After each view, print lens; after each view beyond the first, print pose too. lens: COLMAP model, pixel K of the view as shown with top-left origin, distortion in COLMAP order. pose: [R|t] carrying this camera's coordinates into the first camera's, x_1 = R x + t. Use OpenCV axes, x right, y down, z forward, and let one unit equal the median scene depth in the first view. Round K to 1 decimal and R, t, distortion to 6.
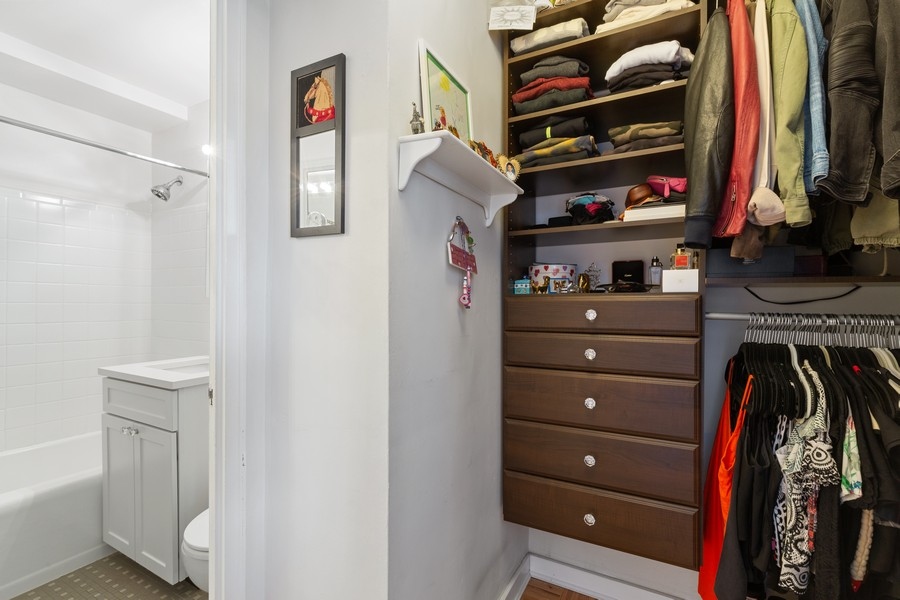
lens RADIAL K [[405.2, 0, 458.4], [0, 405.2, 302.7], [0, 0, 1]] dist [-0.000320, -0.000489]
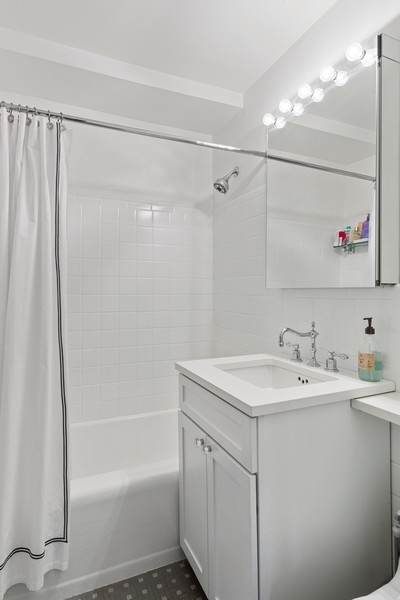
lens RADIAL K [[322.5, 0, 198.3], [0, 322.5, 297.4], [0, 0, 1]] dist [0.001751, 0.000234]
pose [[0.790398, 0.007444, -0.612549, -0.331261], [0.003310, 0.999860, 0.016422, -0.005767], [0.612585, -0.015008, 0.790262, 0.376984]]
